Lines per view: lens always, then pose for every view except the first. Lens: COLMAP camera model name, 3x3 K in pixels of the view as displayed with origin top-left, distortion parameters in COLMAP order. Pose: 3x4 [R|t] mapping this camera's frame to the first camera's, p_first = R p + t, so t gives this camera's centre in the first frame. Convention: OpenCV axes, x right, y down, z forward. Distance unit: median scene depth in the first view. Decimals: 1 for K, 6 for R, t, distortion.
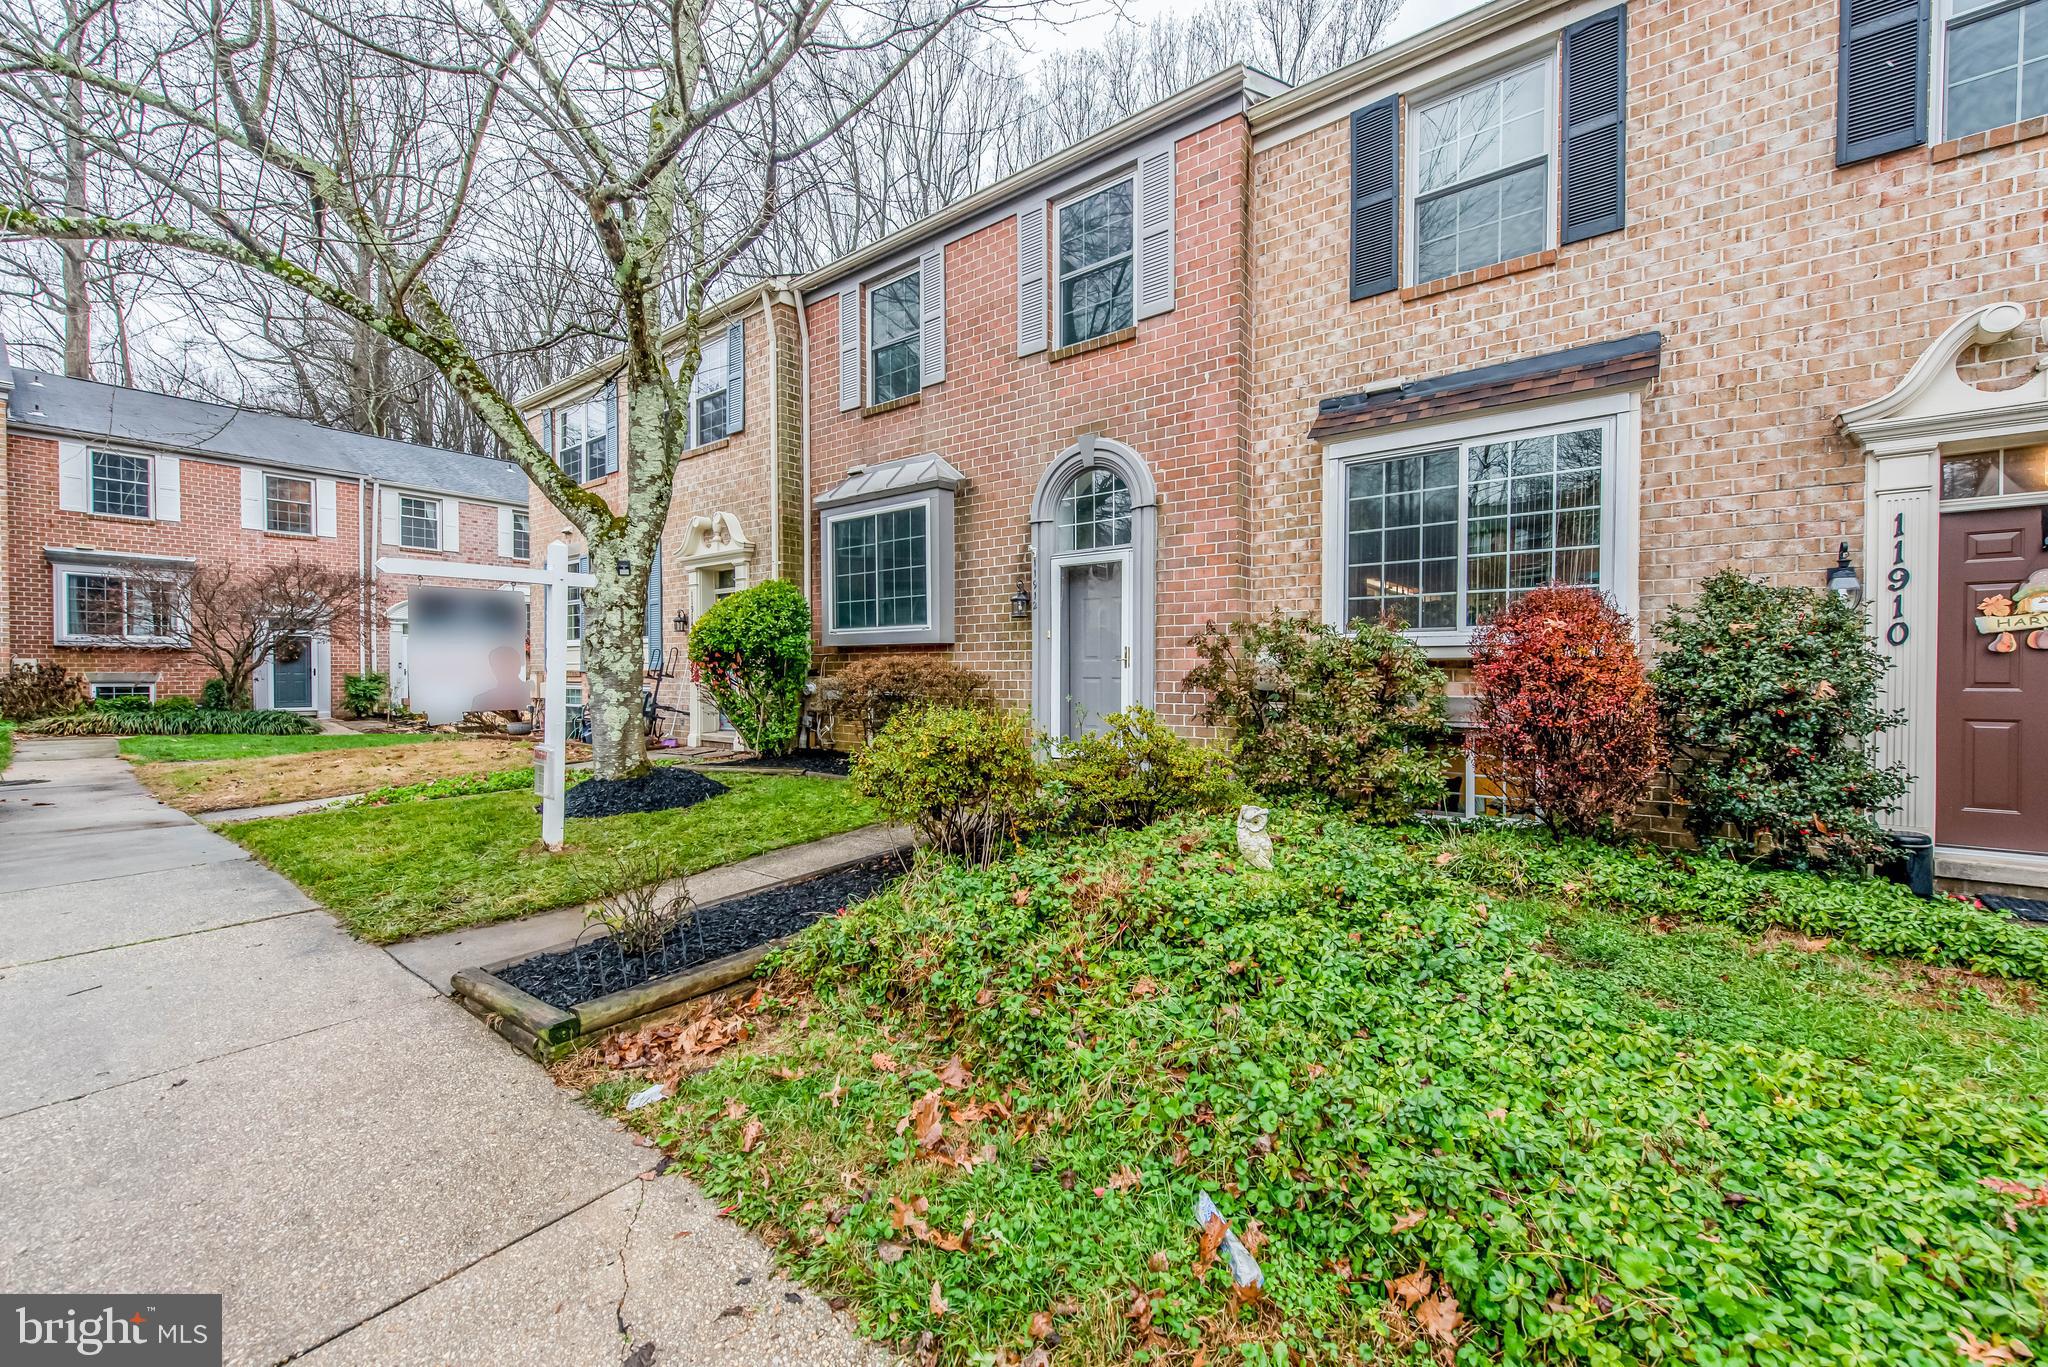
lens RADIAL K [[790.3, 0, 1026.4], [0, 790.3, 684.0], [0, 0, 1]] dist [0.021511, -0.008536]
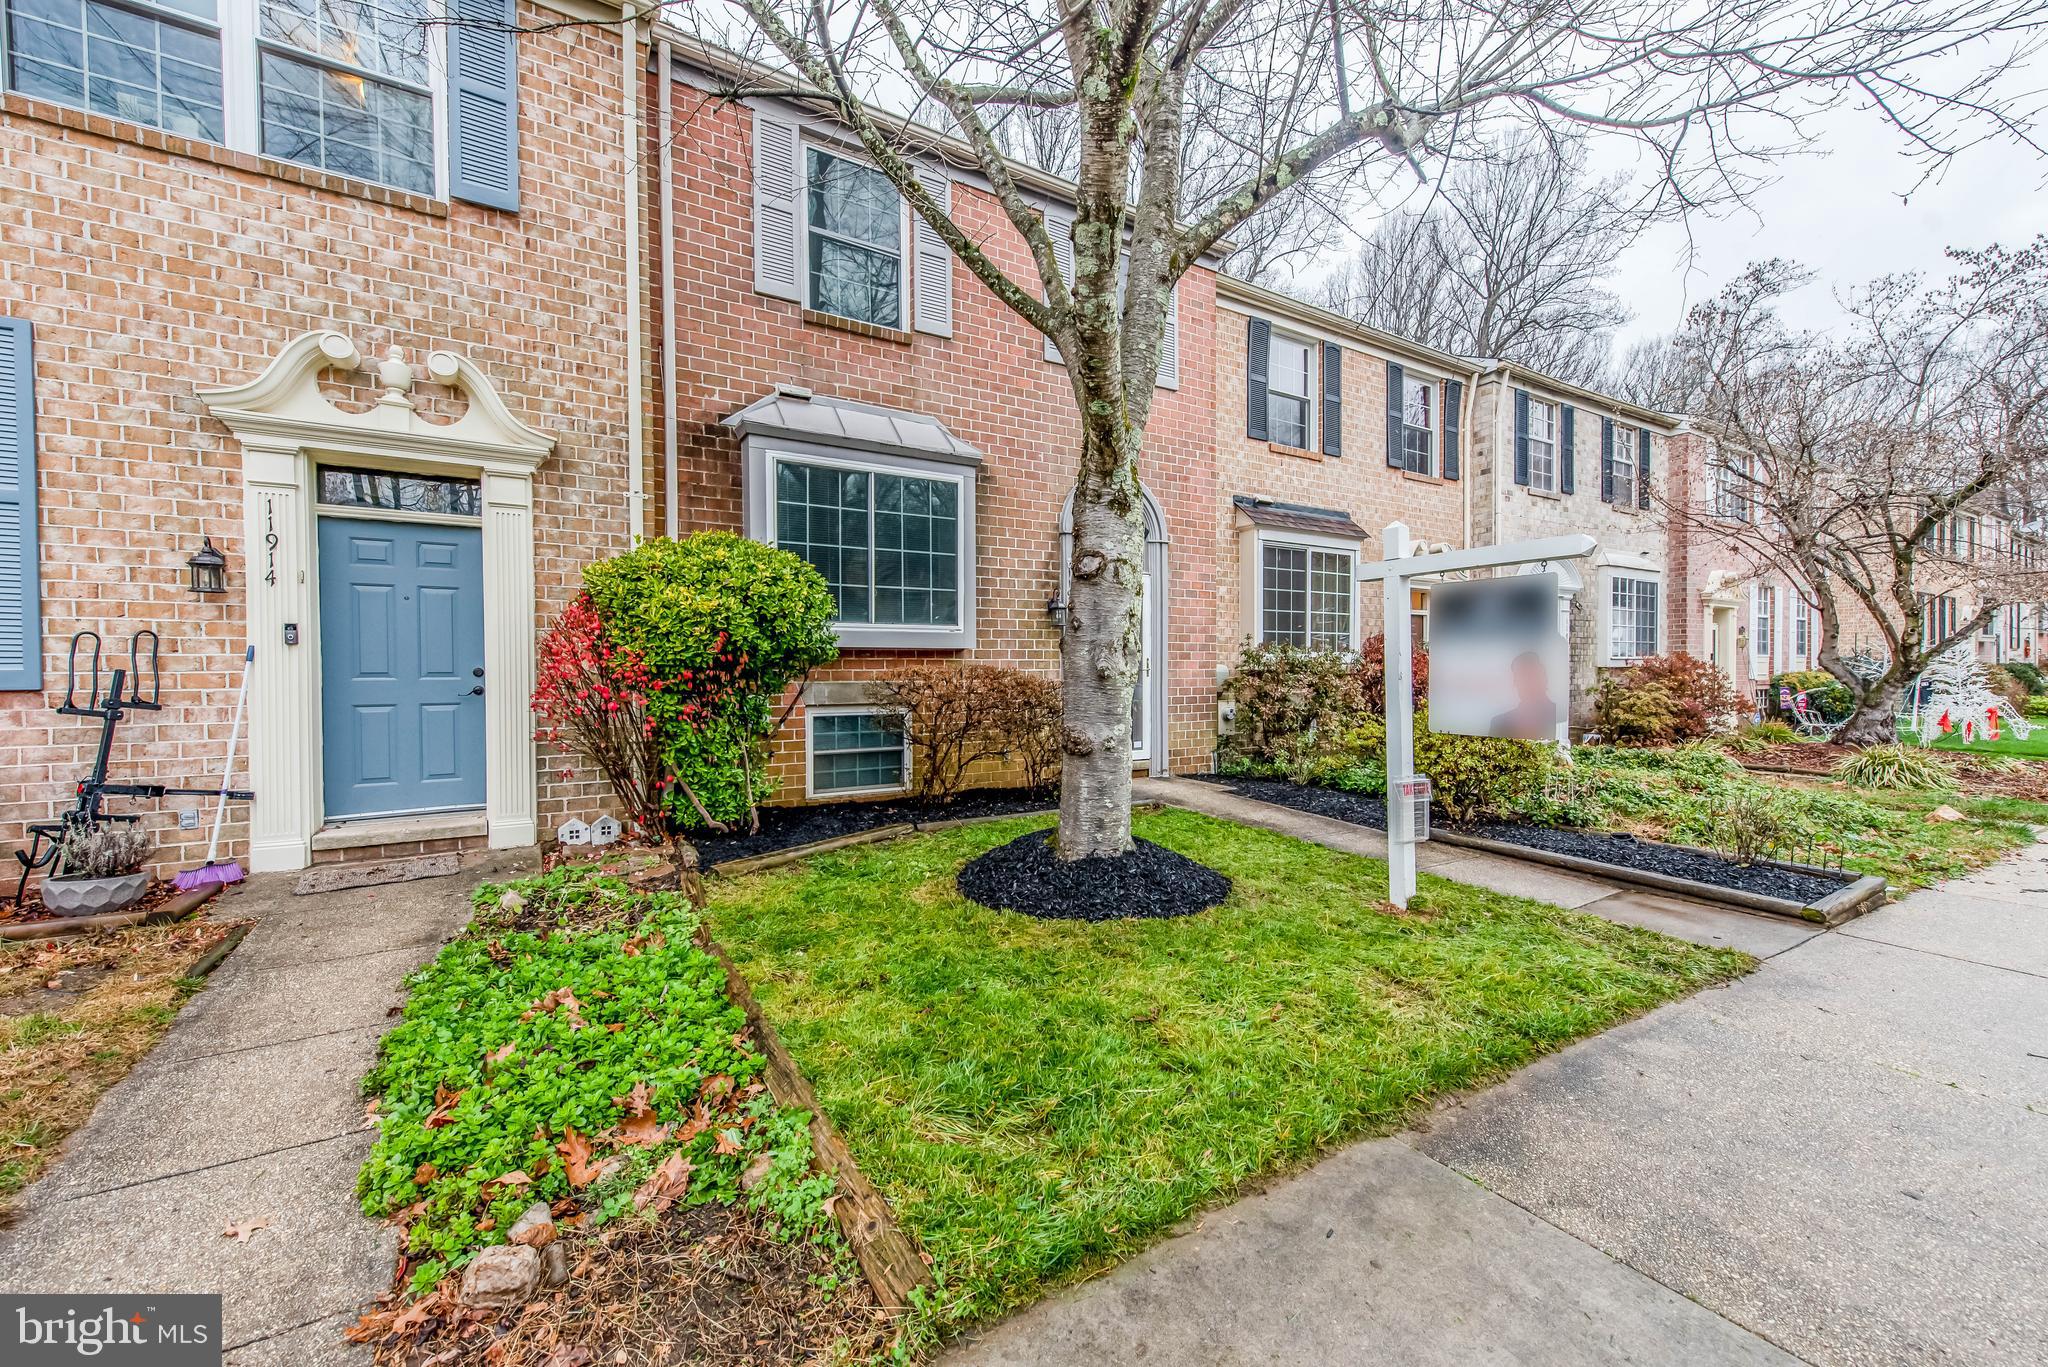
lens RADIAL K [[790.3, 0, 1026.4], [0, 790.3, 684.0], [0, 0, 1]] dist [0.021511, -0.008536]
pose [[0.361617, -0.017133, 0.932169, -0.931904], [0.024342, 0.999664, 0.008930, -0.021106], [-0.932009, 0.019462, 0.361912, 0.671420]]
